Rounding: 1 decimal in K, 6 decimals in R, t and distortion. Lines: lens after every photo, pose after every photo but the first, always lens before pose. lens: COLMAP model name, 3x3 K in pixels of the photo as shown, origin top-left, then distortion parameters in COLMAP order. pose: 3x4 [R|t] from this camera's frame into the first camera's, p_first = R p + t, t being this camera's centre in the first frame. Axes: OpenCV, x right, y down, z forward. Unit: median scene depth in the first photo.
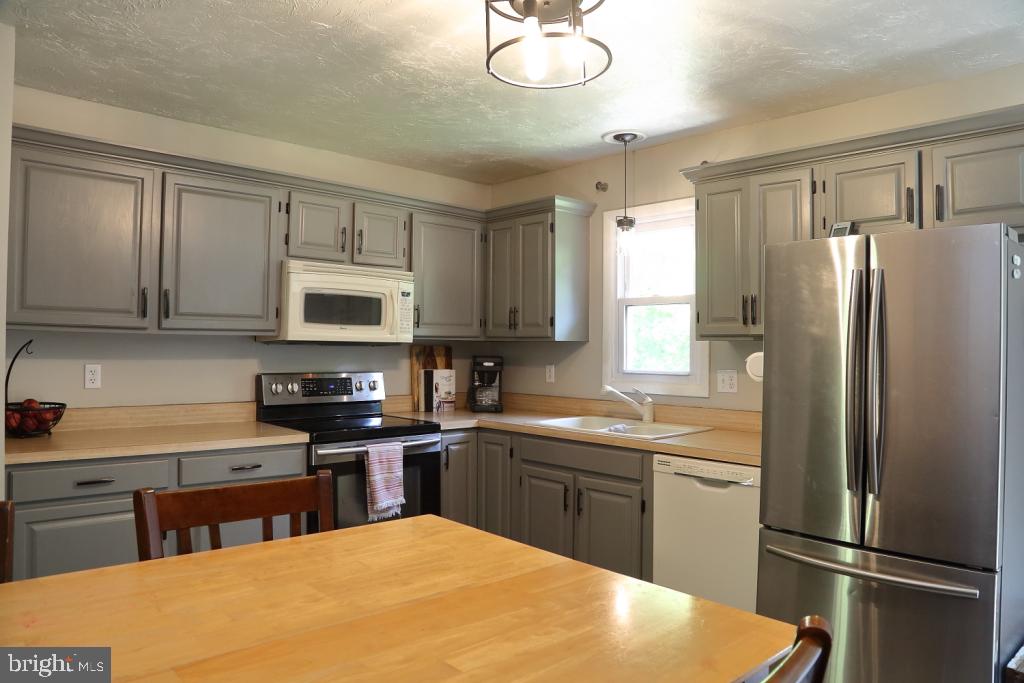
lens RADIAL K [[714.2, 0, 530.3], [0, 714.2, 342.7], [0, 0, 1]] dist [-0.122200, 0.064751]
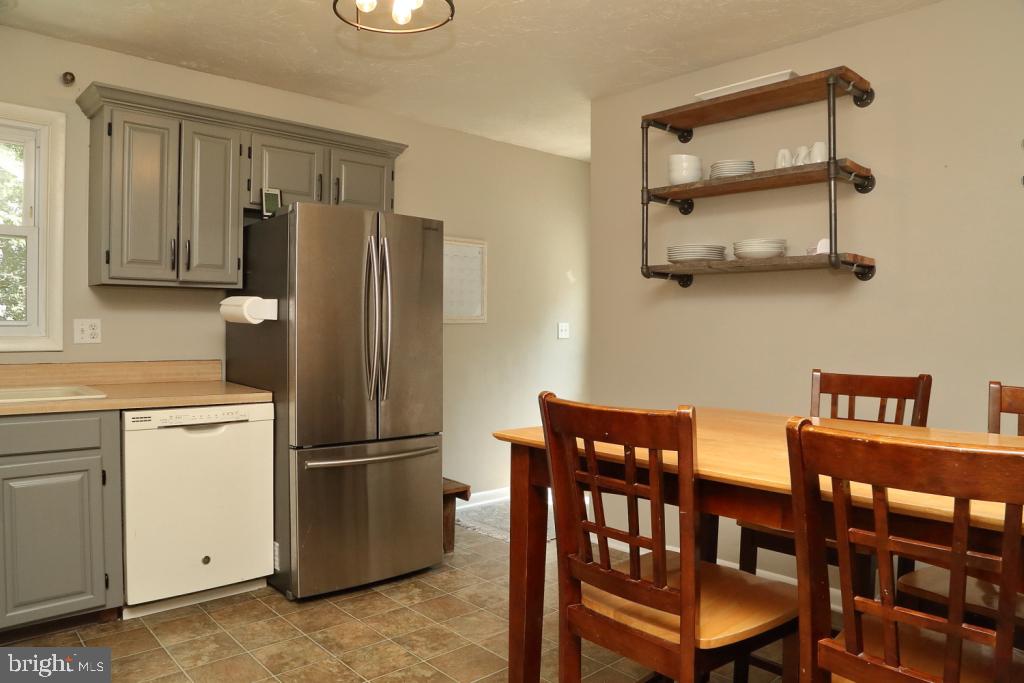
lens RADIAL K [[703.0, 0, 512.0], [0, 703.0, 341.5], [0, 0, 1]] dist [-0.120850, 0.059647]
pose [[0.014713, -0.029172, 0.999466, -0.547580], [-0.016315, 0.999434, 0.029411, 0.033345], [-0.999759, -0.016739, 0.014229, 0.439172]]
